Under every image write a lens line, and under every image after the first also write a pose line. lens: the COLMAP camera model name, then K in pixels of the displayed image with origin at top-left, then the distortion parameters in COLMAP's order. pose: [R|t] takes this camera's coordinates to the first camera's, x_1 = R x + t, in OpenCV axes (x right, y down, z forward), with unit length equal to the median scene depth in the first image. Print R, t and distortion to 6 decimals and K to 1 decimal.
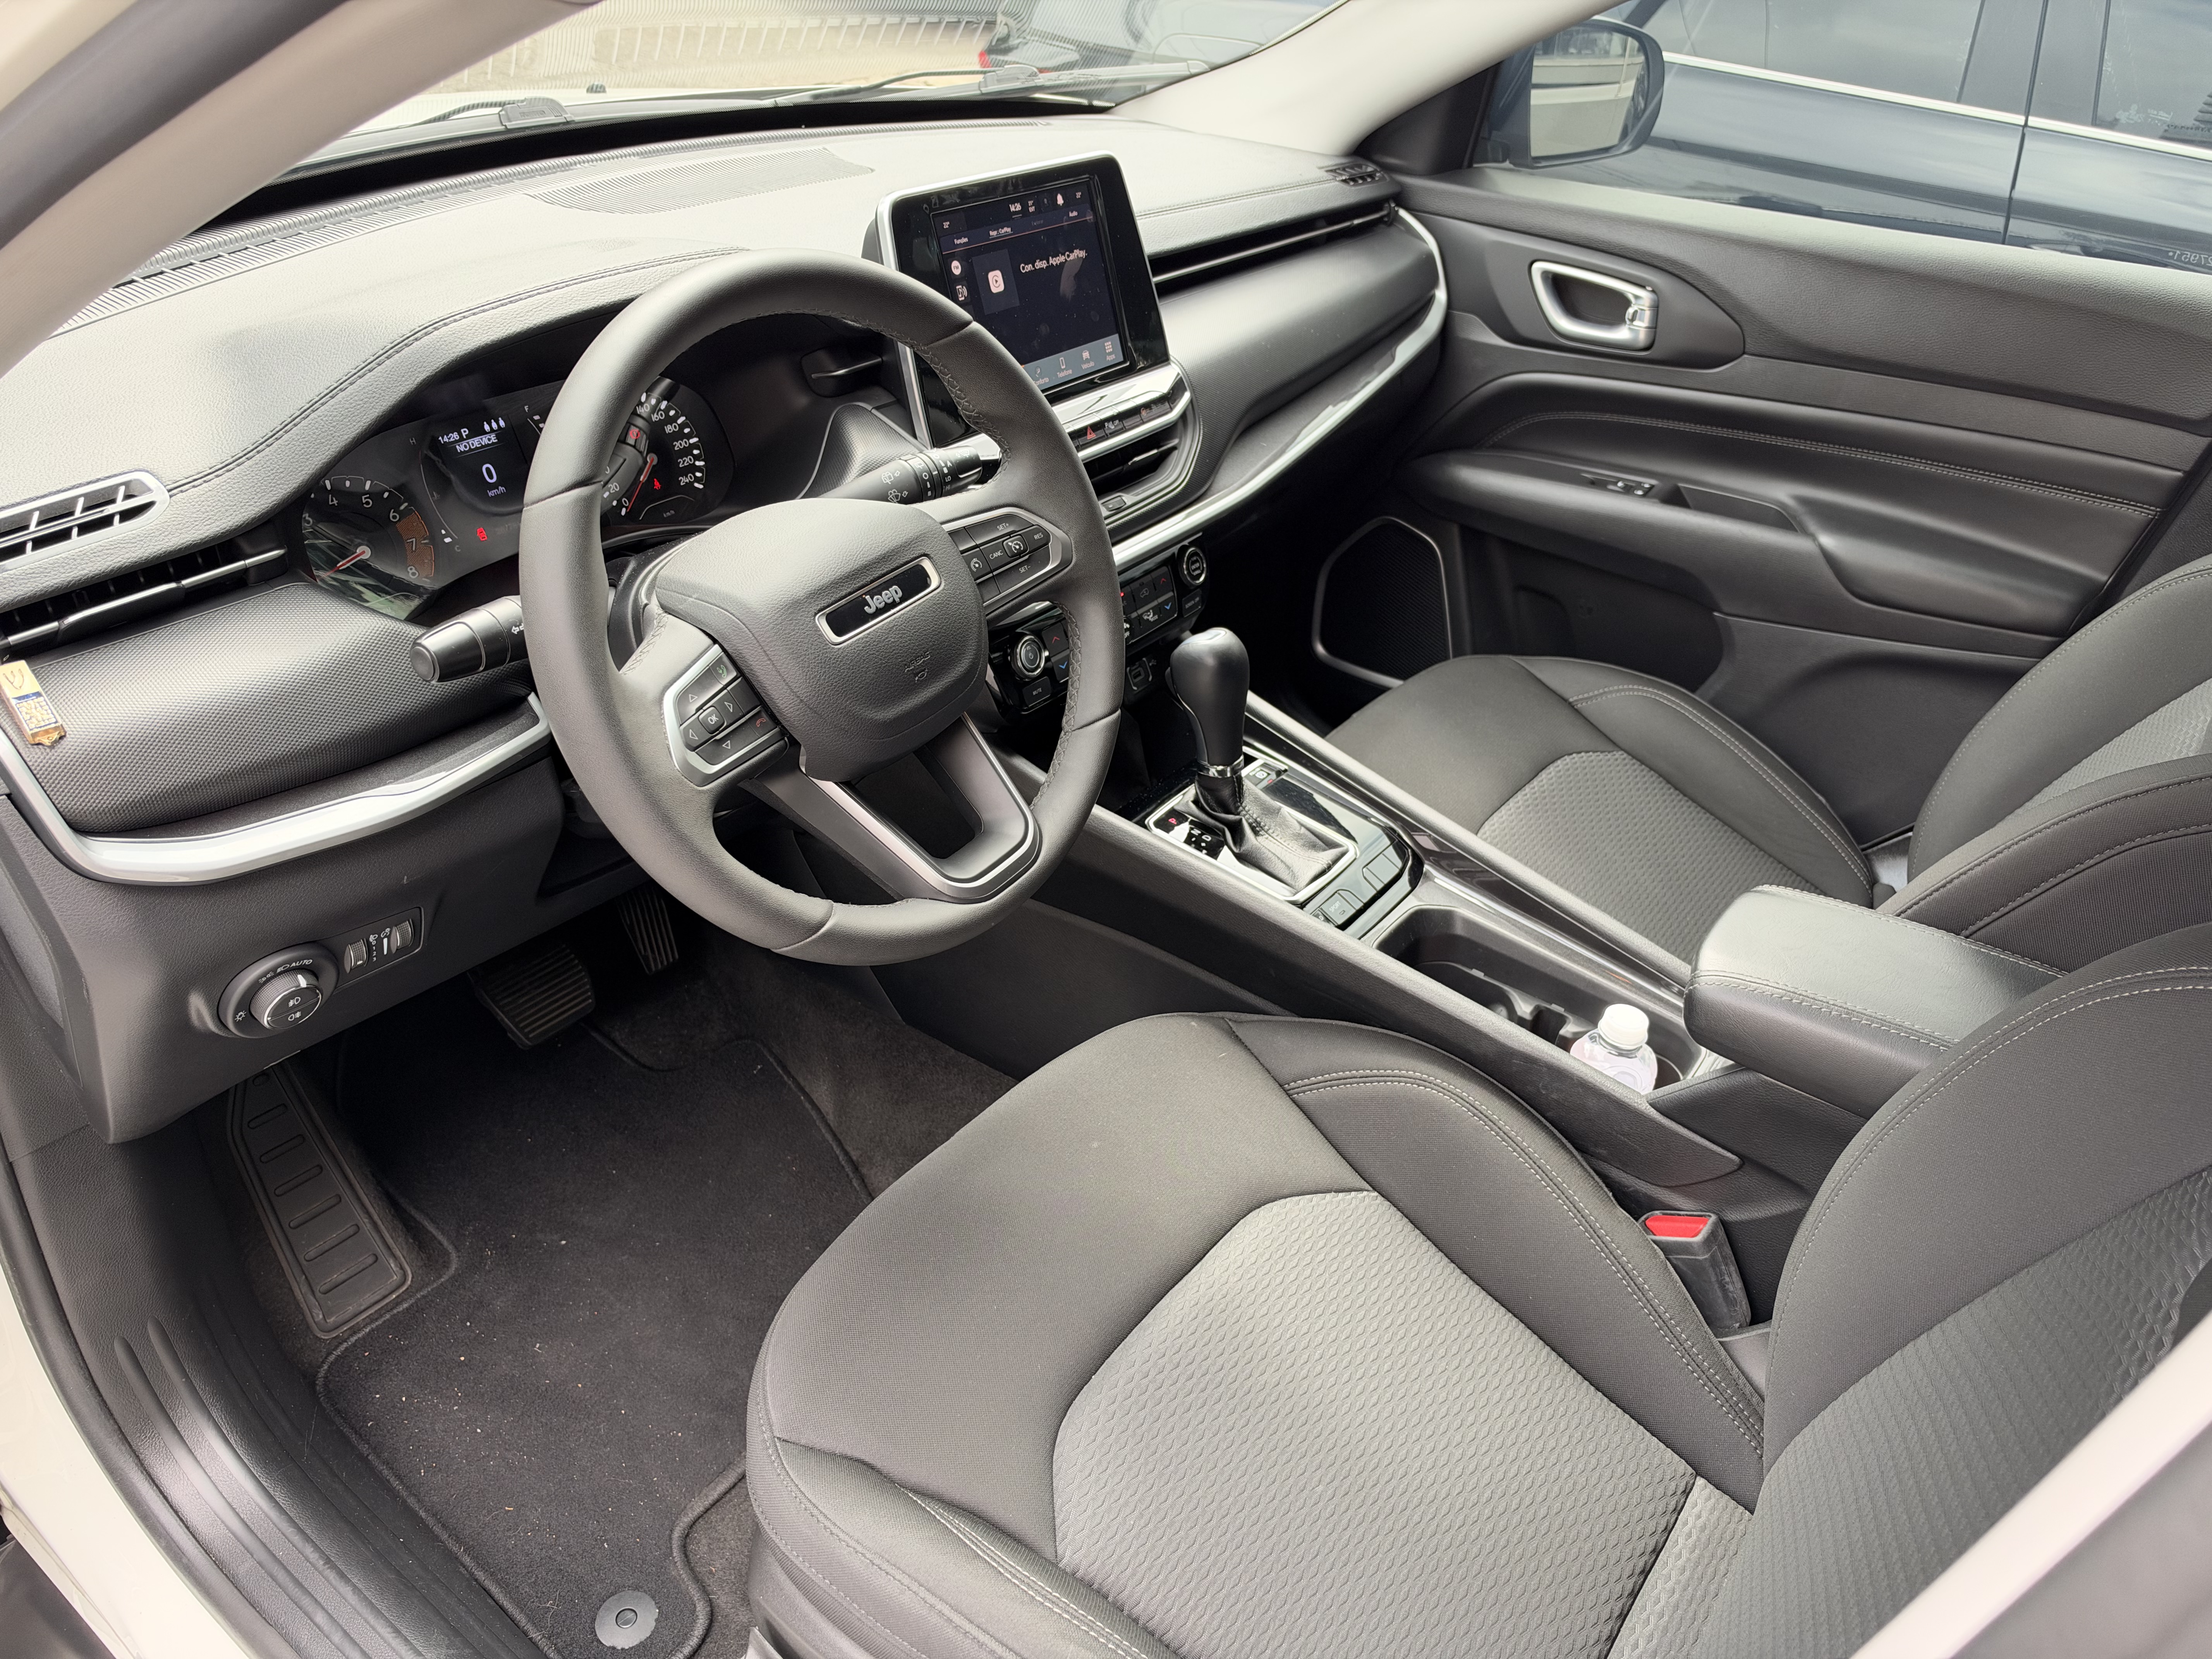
lens RADIAL K [[1585.8, 0, 1058.2], [0, 1585.8, 836.4], [0, 0, 1]] dist [0.205287, -0.360976]
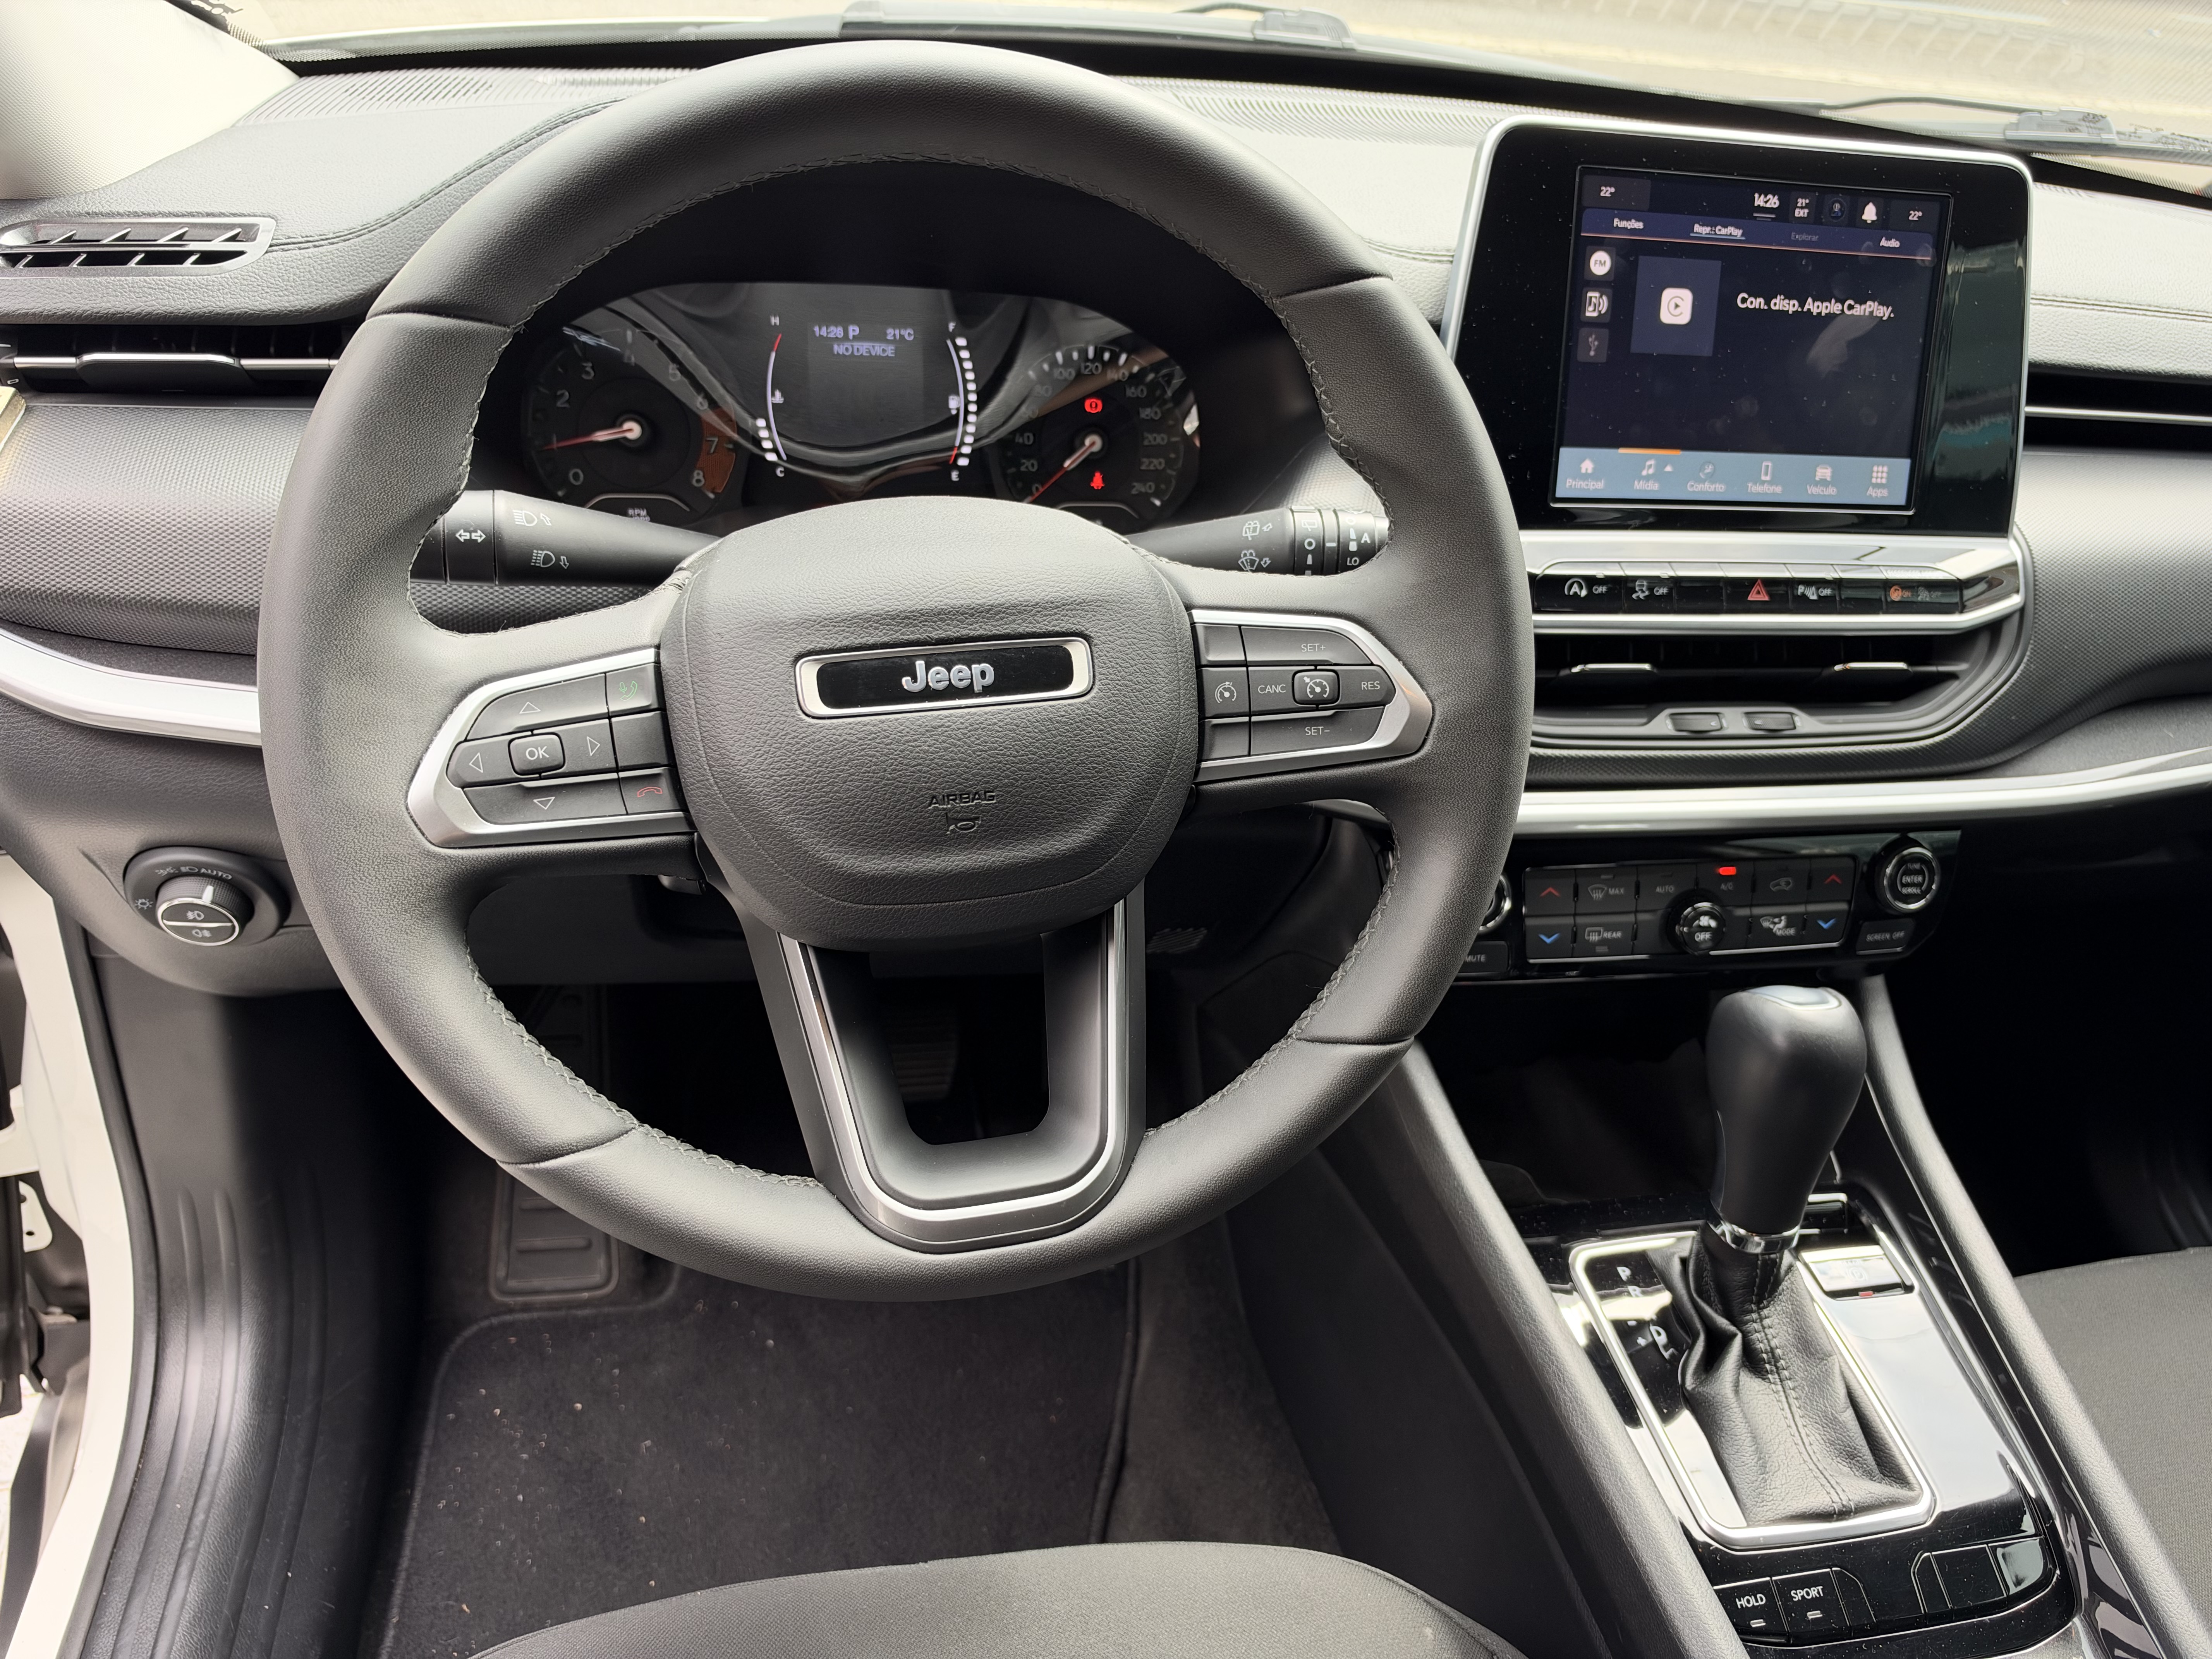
lens RADIAL K [[1611.0, 0, 1115.2], [0, 1611.0, 831.9], [0, 0, 1]] dist [0.036367, -0.059721]
pose [[0.764551, 0.372693, -0.525891, 0.183347], [-0.406743, 0.911890, 0.054913, -0.113142], [0.500021, 0.171919, 0.848777, 0.414004]]
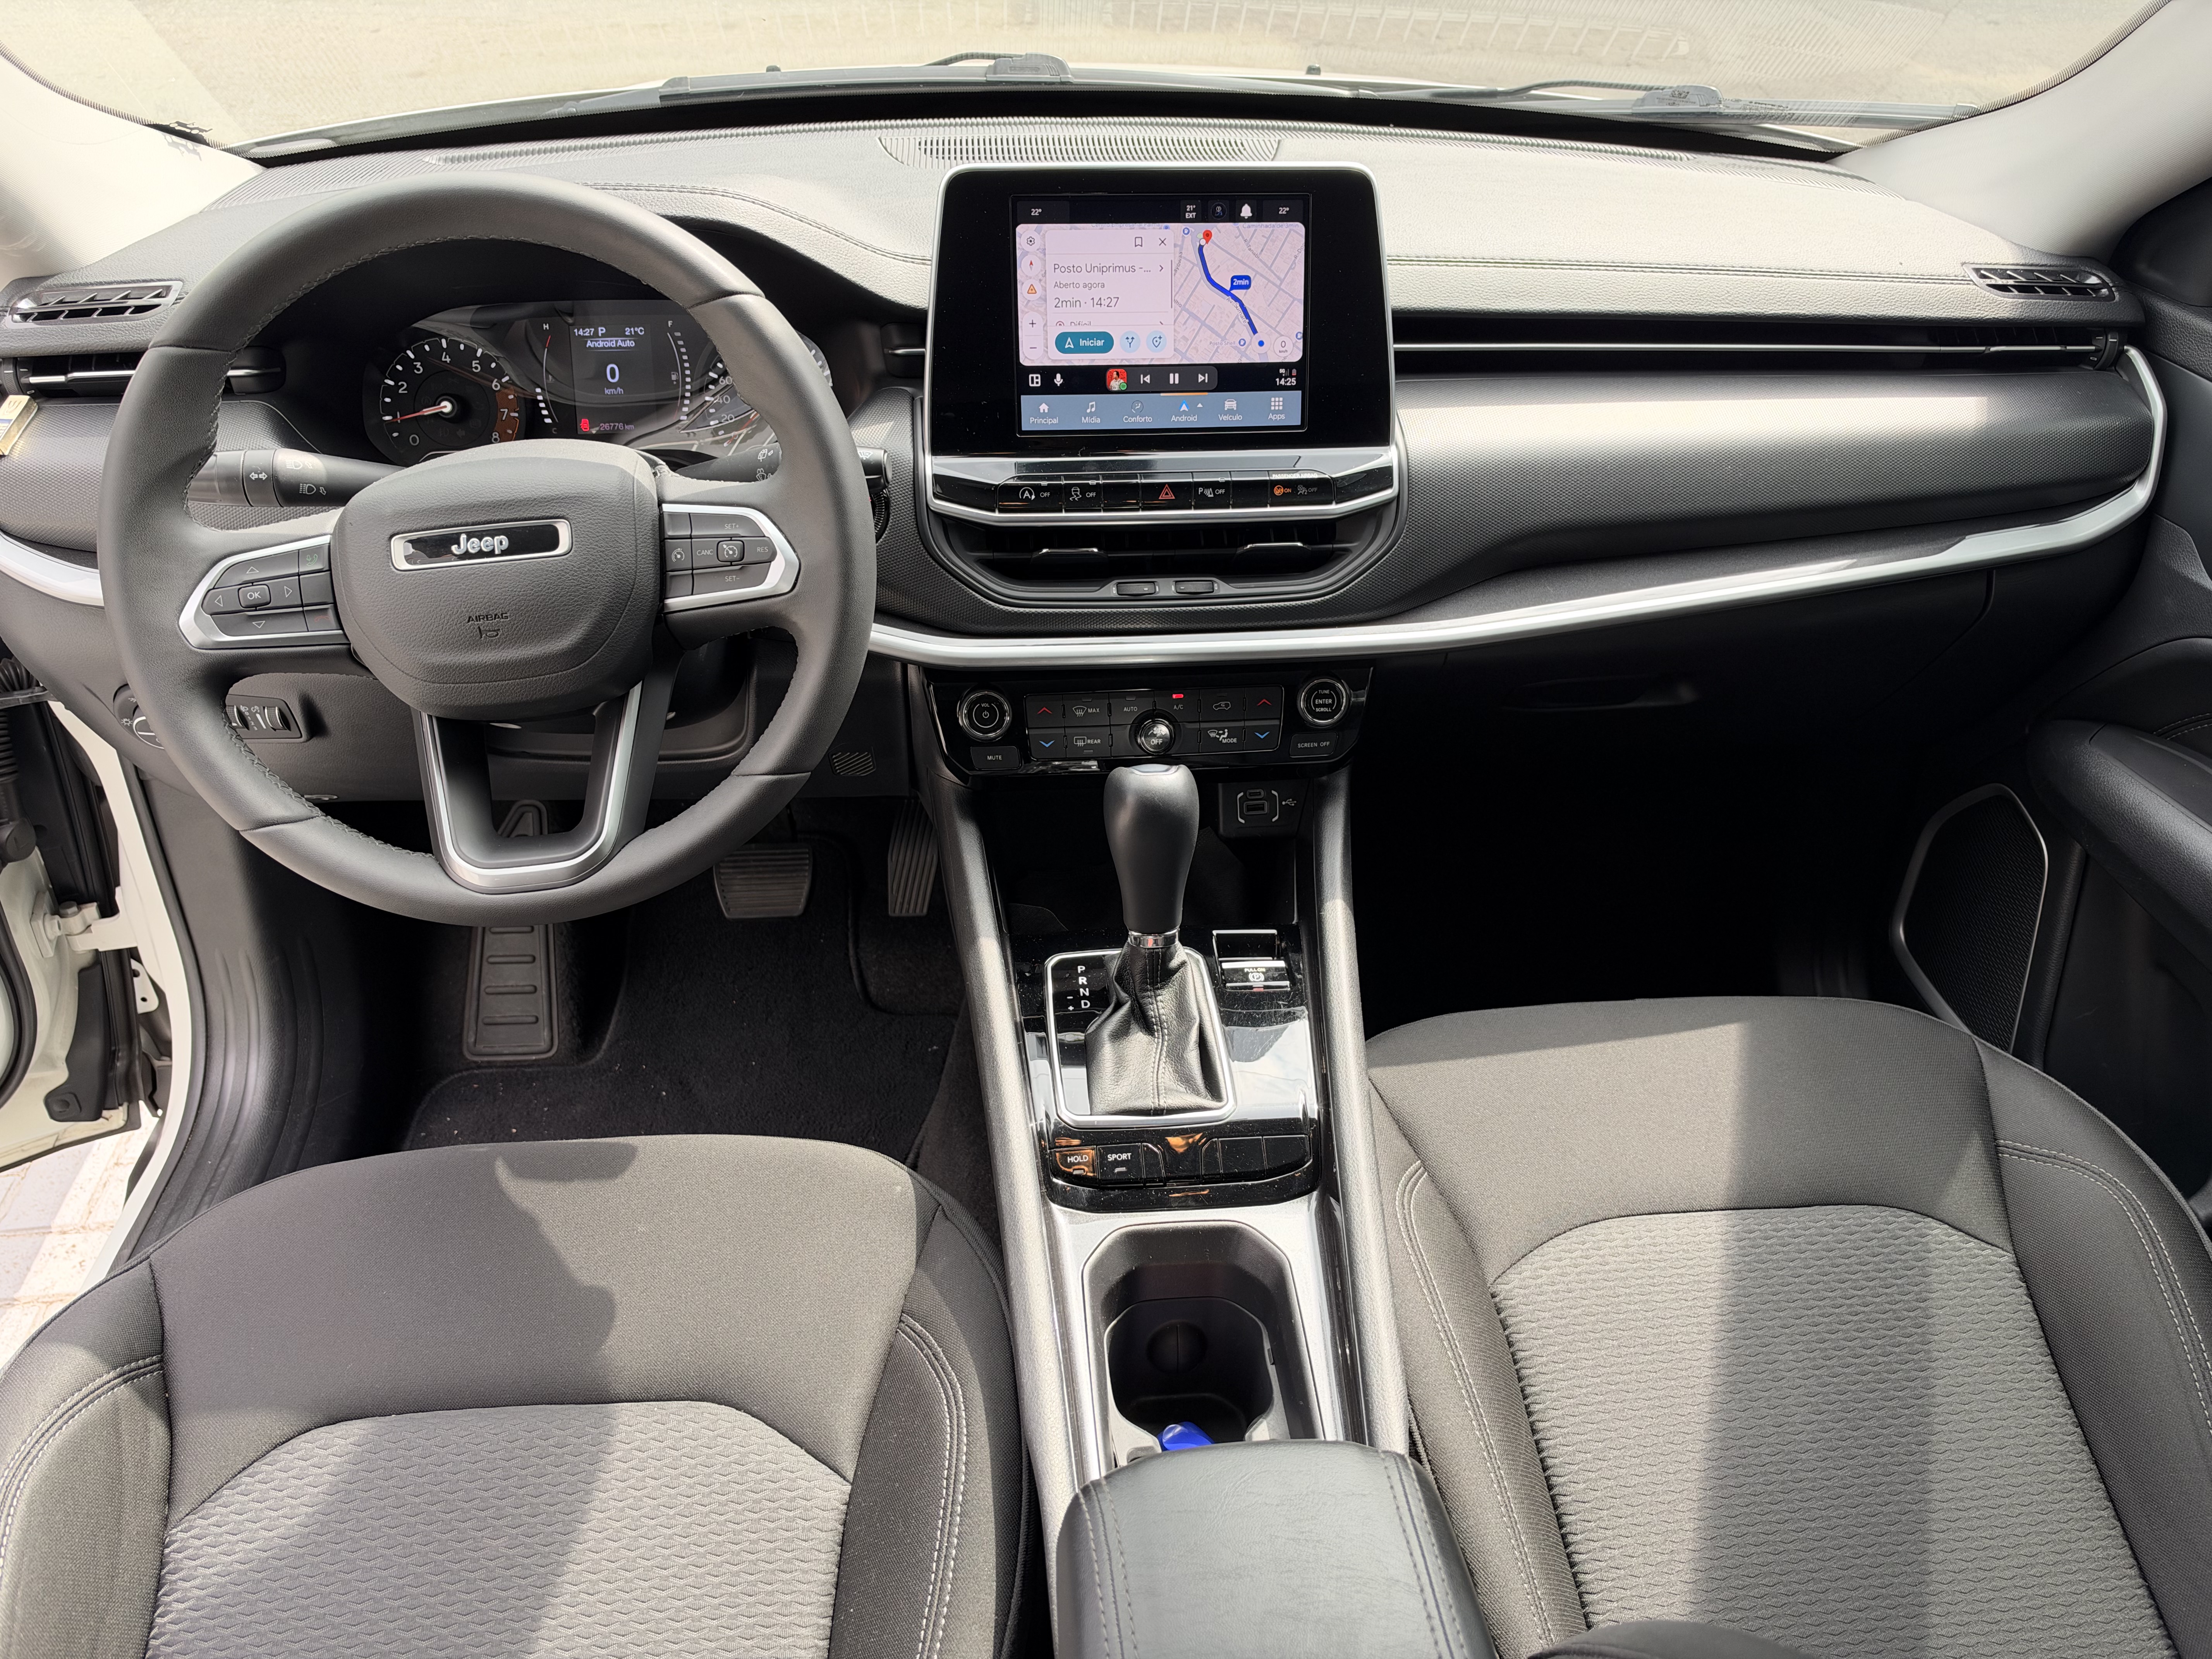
lens RADIAL K [[1599.7, 0, 1105.3], [0, 1599.7, 859.4], [0, 0, 1]] dist [0.076593, -0.118009]
pose [[0.677571, 0.389581, -0.623798, 0.581148], [-0.389949, 0.909442, 0.144411, -0.190724], [0.623568, 0.145401, 0.768128, 0.392760]]
